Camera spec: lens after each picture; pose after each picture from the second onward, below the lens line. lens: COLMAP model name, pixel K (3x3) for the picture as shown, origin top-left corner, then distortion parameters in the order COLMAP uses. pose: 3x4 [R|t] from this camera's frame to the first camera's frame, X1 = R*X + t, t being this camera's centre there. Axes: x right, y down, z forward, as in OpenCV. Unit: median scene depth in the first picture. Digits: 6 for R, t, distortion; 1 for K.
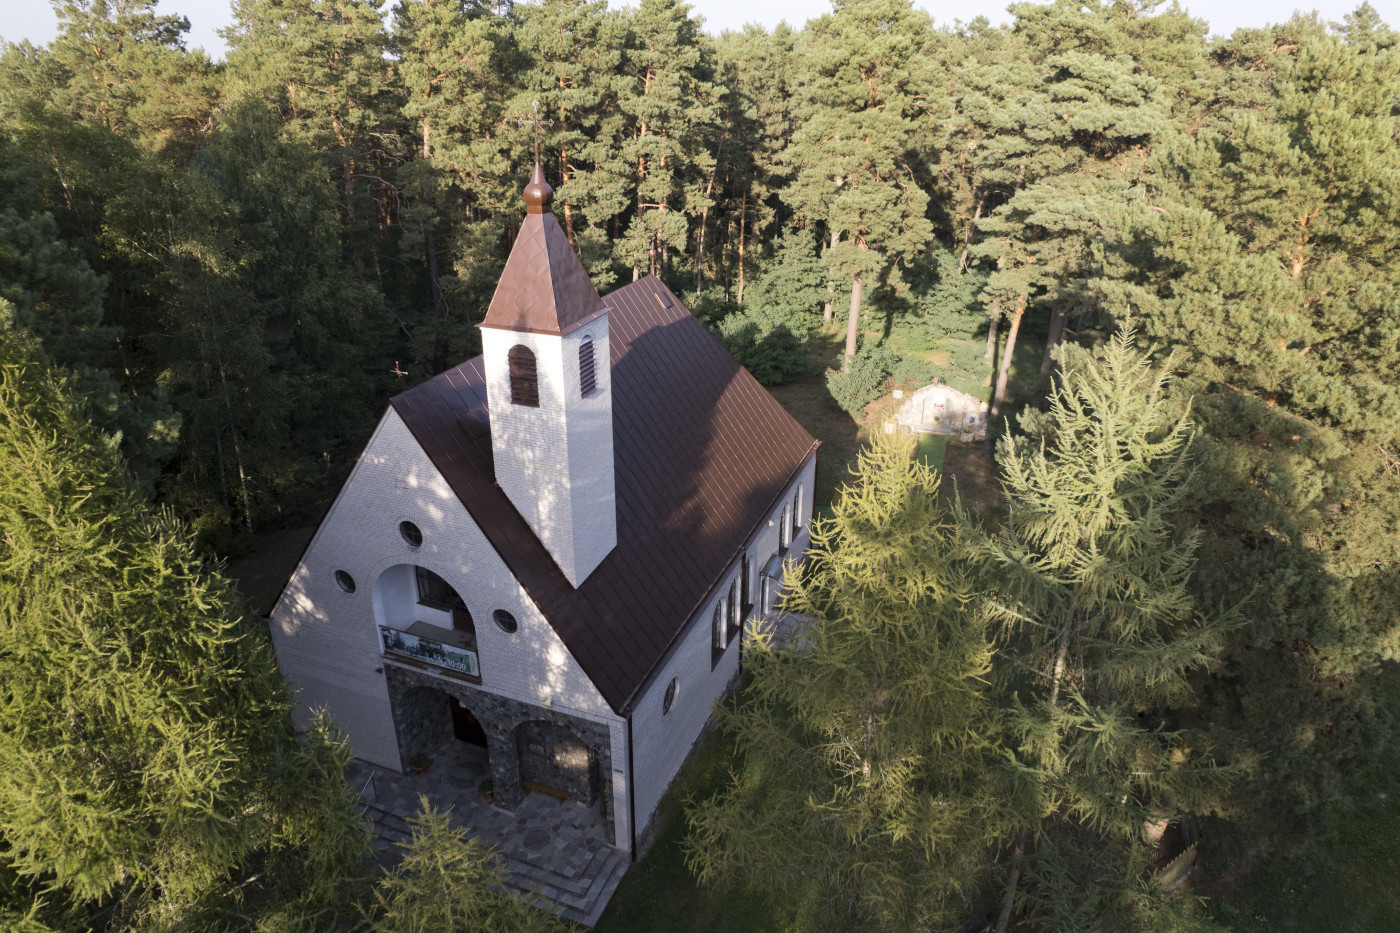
lens RADIAL K [[897.9, 0, 707.9], [0, 897.9, 467.0], [0, 0, 1]] dist [-0.068487, 0.065346]
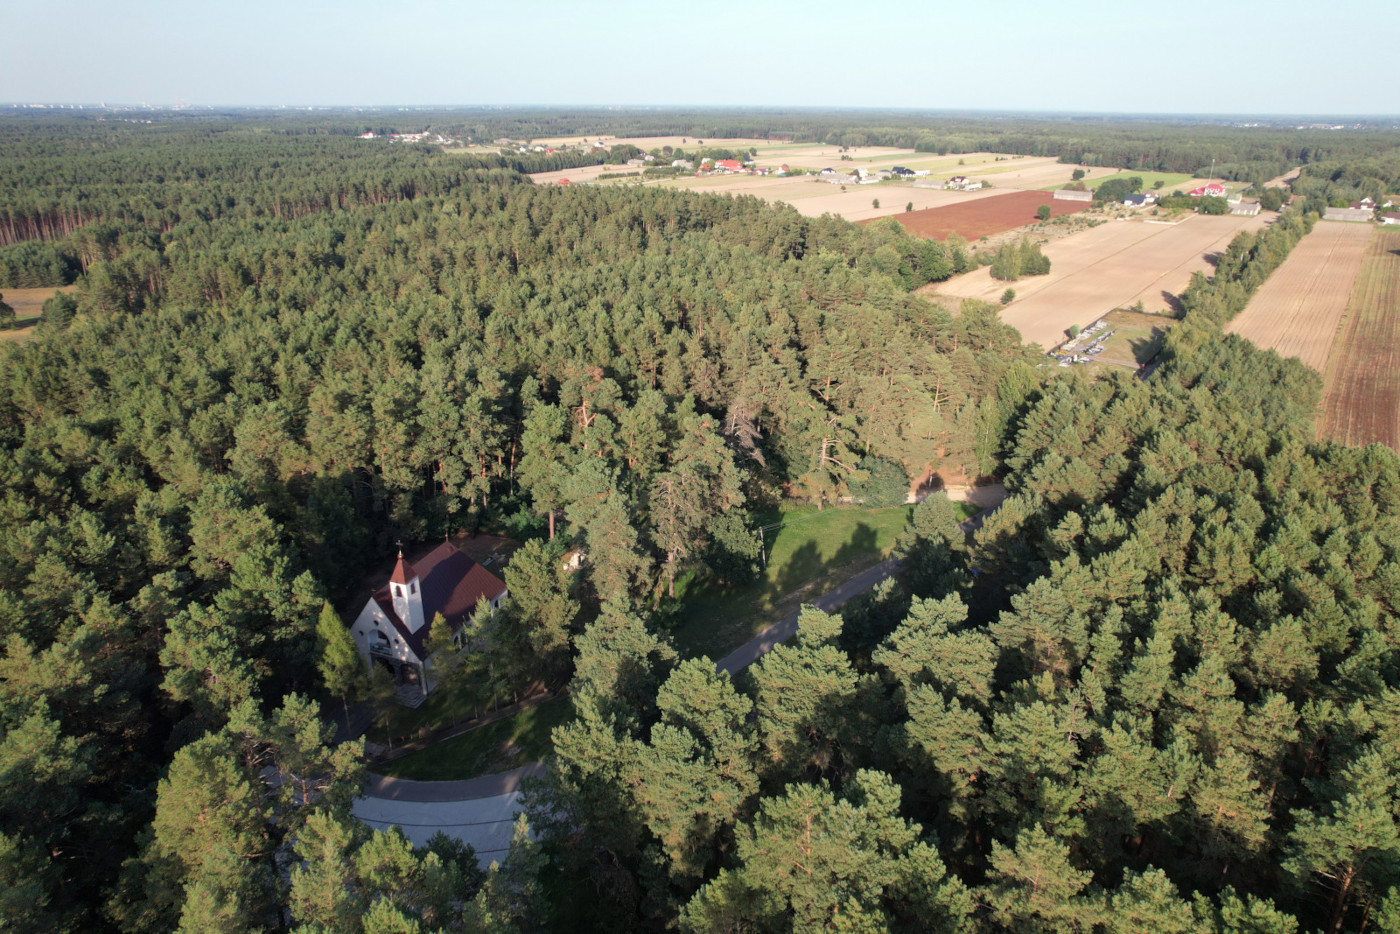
lens RADIAL K [[897.9, 0, 707.9], [0, 897.9, 467.5], [0, 0, 1]] dist [-0.068487, 0.065346]
pose [[0.999660, -0.014674, 0.021541, 1.278006], [0.015408, 0.999291, -0.034352, -0.536842], [-0.021021, 0.034672, 0.999178, -3.611766]]
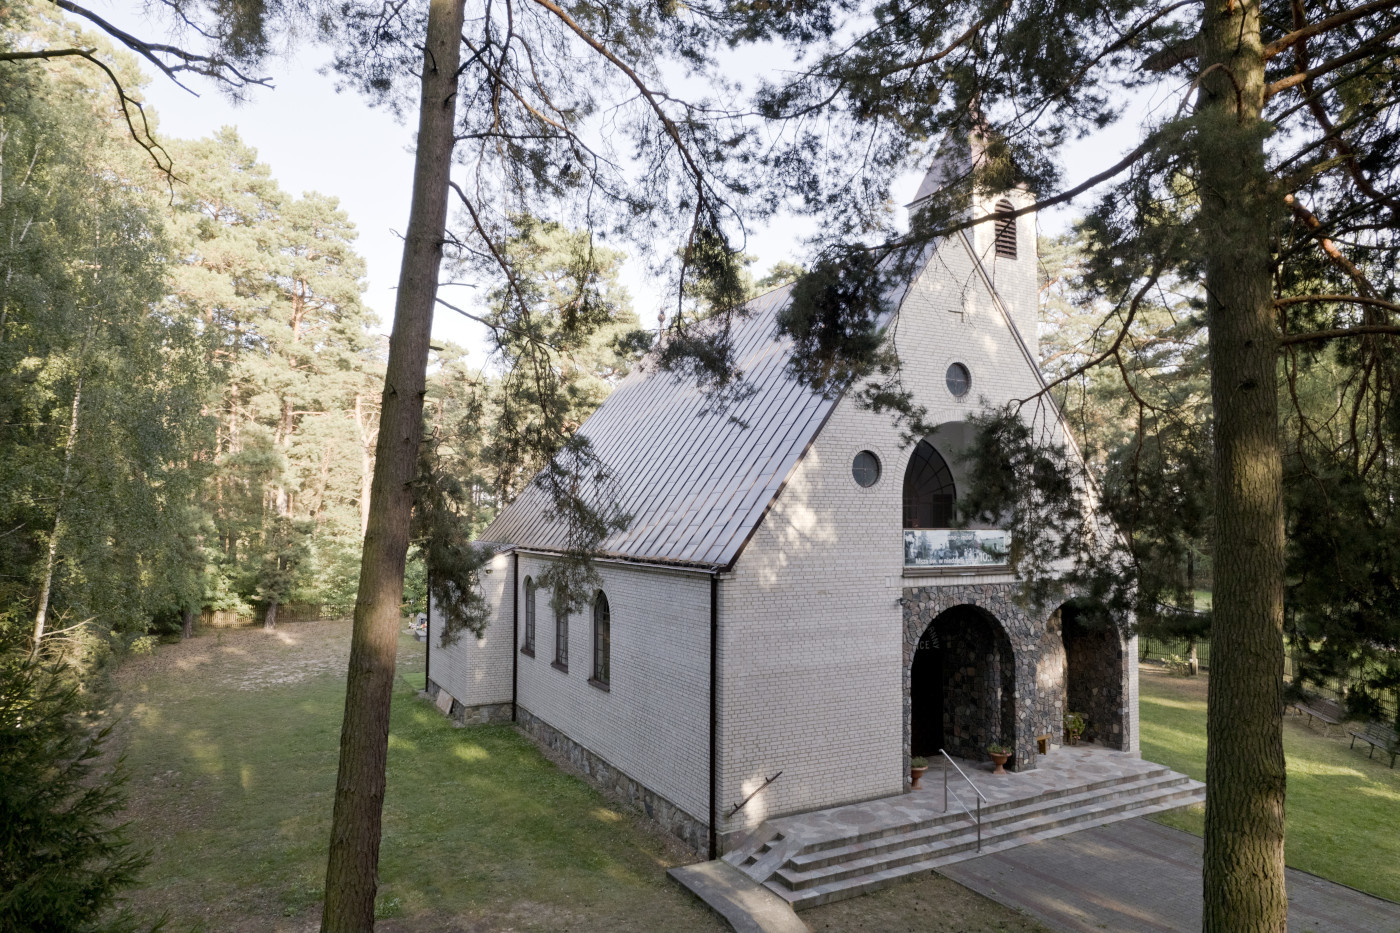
lens RADIAL K [[897.9, 0, 707.9], [0, 897.9, 467.0], [0, 0, 1]] dist [-0.068487, 0.065346]
pose [[0.645556, 0.043470, 0.762475, -1.106903], [0.314309, 0.894785, -0.317126, 0.336554], [-0.696037, 0.444376, 0.563971, 0.703804]]
